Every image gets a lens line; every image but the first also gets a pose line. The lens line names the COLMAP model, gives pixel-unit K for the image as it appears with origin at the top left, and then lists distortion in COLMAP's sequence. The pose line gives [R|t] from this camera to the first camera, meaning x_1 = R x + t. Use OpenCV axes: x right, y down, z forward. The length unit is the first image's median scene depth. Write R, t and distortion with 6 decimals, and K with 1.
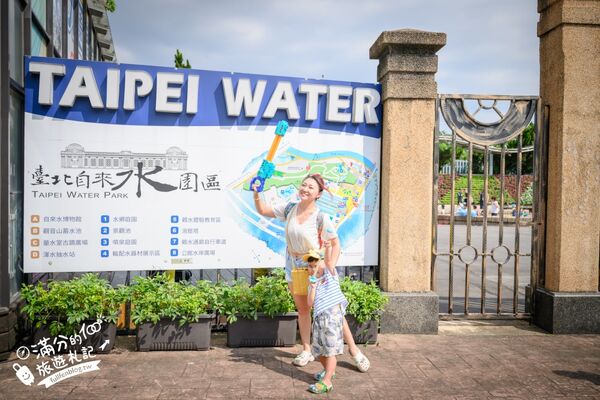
lens RADIAL K [[520.7, 0, 299.8], [0, 520.7, 204.6], [0, 0, 1]] dist [-0.003127, -0.012574]
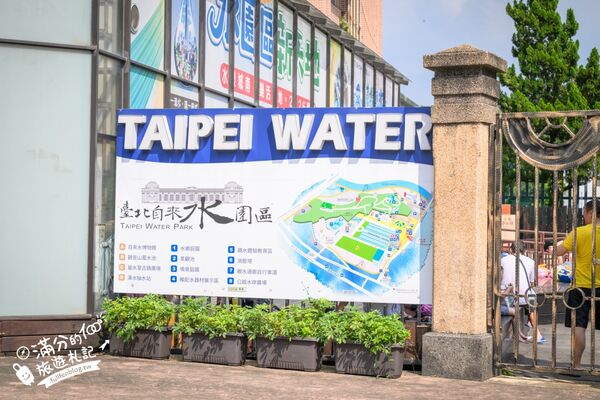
lens RADIAL K [[1205.2, 0, 300.2], [0, 1205.2, 199.2], [0, 0, 1]] dist [-0.097066, 0.000000]
pose [[0.846691, -0.012846, -0.531930, 1.174318], [-0.016982, 0.998547, -0.051145, 0.048326], [0.531814, 0.052337, 0.845243, -0.999403]]
